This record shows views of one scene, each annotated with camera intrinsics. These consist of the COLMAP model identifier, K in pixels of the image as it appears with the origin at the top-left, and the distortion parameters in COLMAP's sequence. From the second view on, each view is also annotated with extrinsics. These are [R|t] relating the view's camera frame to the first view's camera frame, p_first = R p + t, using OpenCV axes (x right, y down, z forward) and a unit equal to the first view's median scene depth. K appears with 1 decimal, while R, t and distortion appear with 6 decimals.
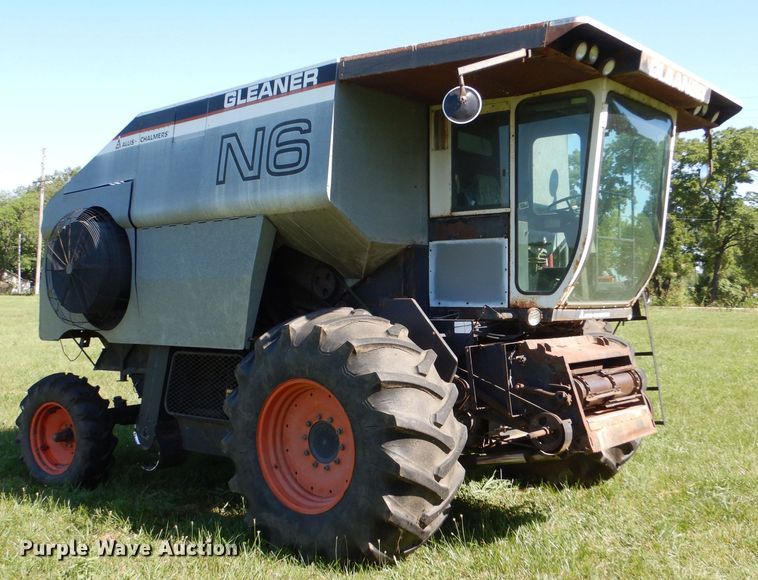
lens RADIAL K [[812.6, 0, 379.0], [0, 812.6, 290.0], [0, 0, 1]] dist [-0.010459, -0.006391]
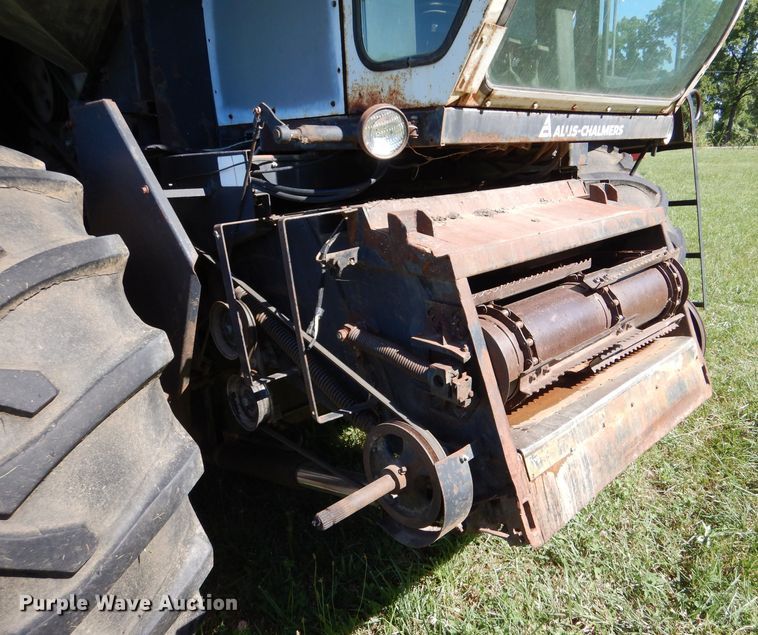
lens RADIAL K [[606.6, 0, 419.5], [0, 606.6, 318.5], [0, 0, 1]] dist [-0.002644, -0.001617]
pose [[0.997277, -0.016456, -0.071885, 0.221916], [0.035833, 0.960102, 0.277345, 0.037845], [0.064453, -0.279166, 0.958077, 0.735137]]
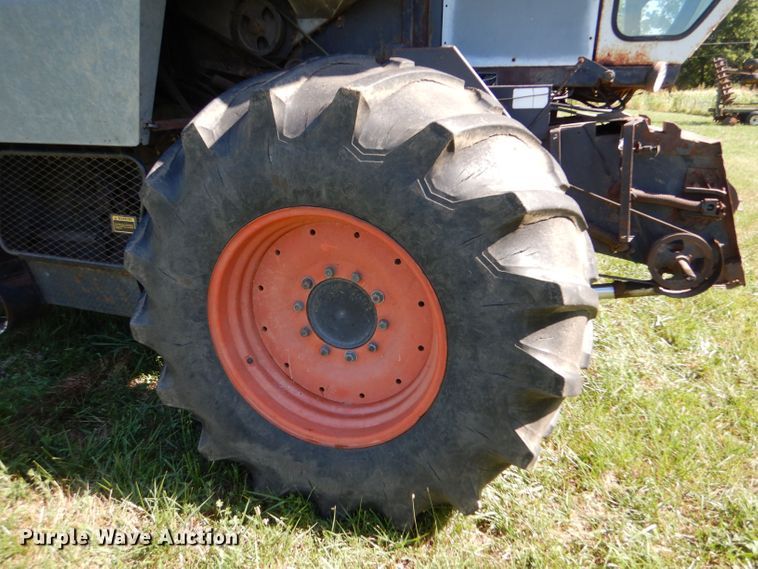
lens RADIAL K [[547.9, 0, 392.1], [0, 547.9, 283.8], [0, 0, 1]] dist [-0.004029, -0.002483]
pose [[0.938732, -0.115114, 0.324855, -0.151769], [0.000025, 0.942594, 0.333940, 0.041775], [-0.344648, -0.313472, 0.884846, 0.650812]]
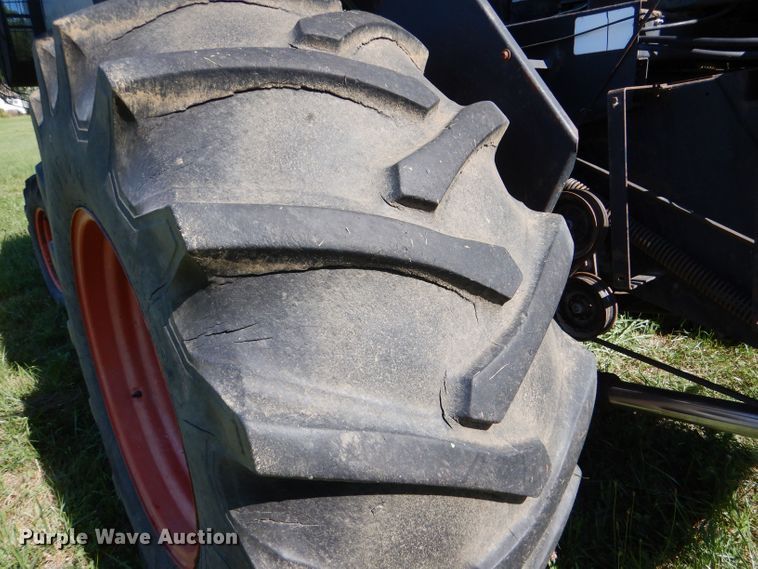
lens RADIAL K [[547.6, 0, 379.0], [0, 547.6, 284.5], [0, 0, 1]] dist [0.006769, 0.004467]
pose [[0.972599, 0.027334, -0.230875, 0.072328], [0.050792, 0.944092, 0.325747, 0.068006], [0.226871, -0.328548, 0.916835, 0.773372]]
